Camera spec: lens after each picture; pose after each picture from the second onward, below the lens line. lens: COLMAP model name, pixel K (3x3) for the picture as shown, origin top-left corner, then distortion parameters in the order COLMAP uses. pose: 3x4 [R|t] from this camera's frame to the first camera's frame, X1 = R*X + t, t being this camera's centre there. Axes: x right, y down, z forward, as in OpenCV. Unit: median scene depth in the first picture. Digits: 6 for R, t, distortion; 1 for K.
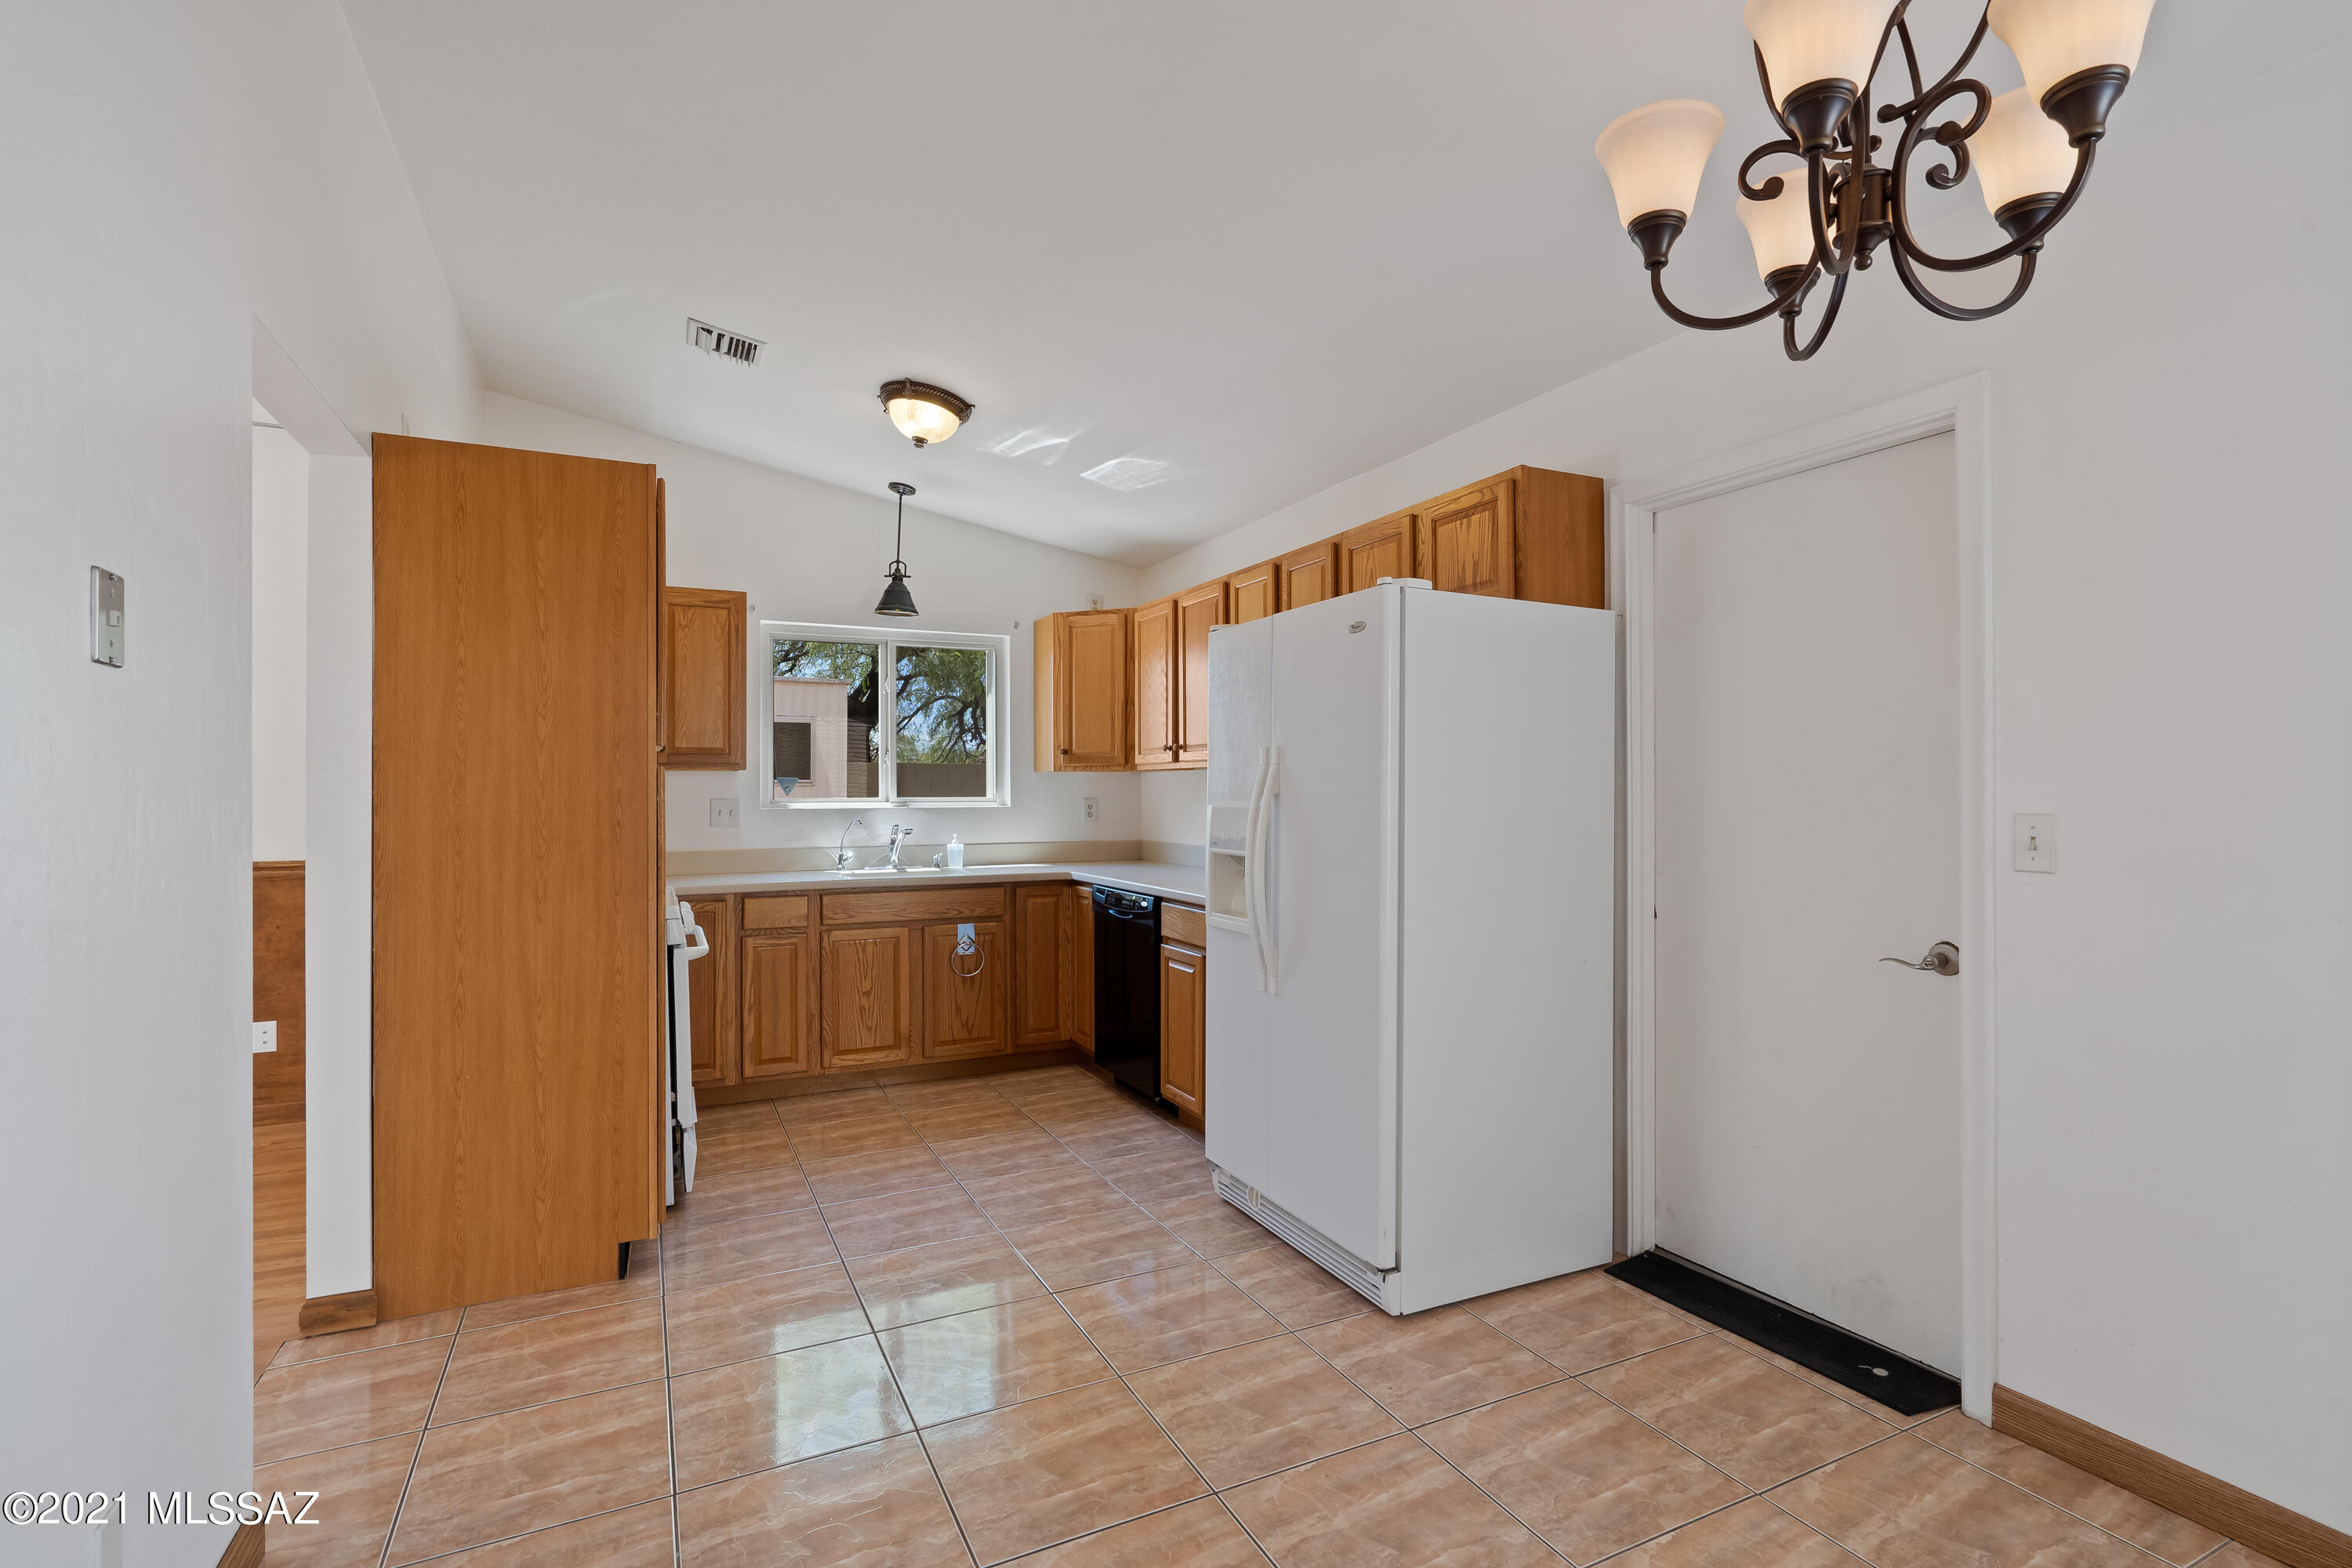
lens RADIAL K [[1084.0, 0, 1181.5], [0, 1084.0, 791.9], [0, 0, 1]] dist [-0.003409, -0.001126]
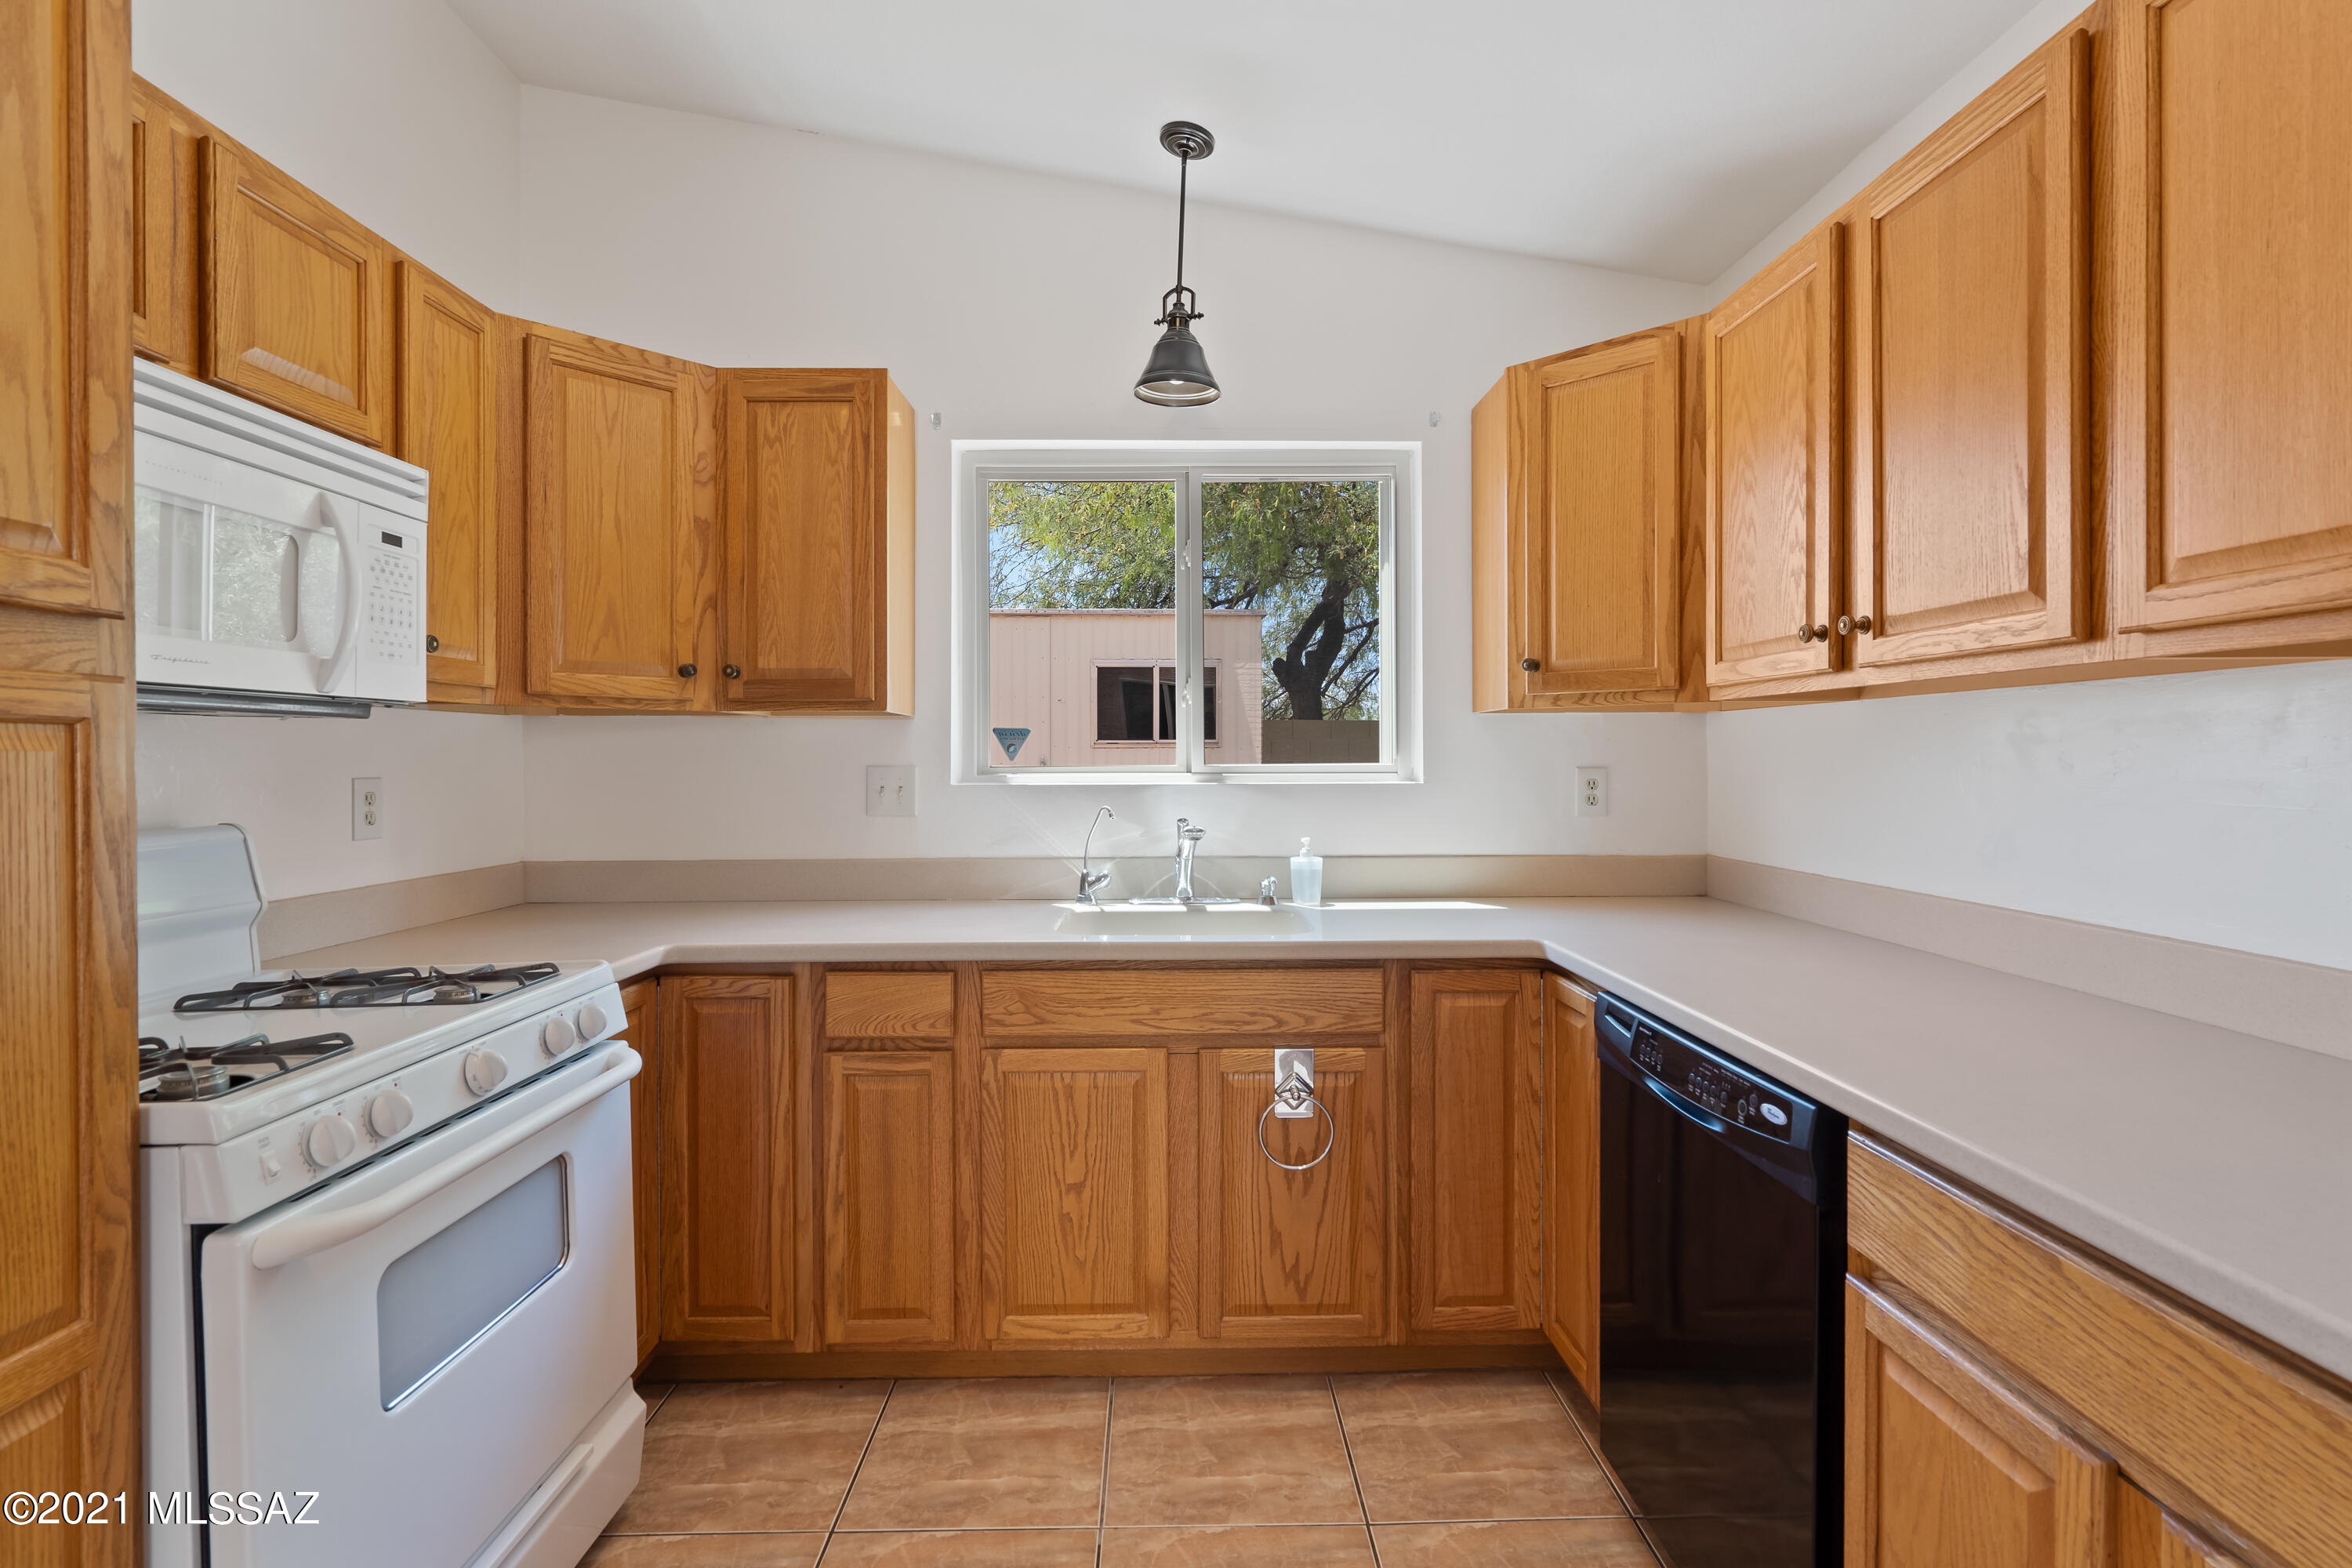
lens RADIAL K [[1084.0, 0, 1174.5], [0, 1084.0, 766.9], [0, 0, 1]] dist [-0.003409, -0.001126]
pose [[0.899890, 0.003635, -0.436103, -0.047898], [0.000721, 0.999952, 0.009821, 0.001236], [0.436117, -0.009152, 0.899843, 0.566593]]
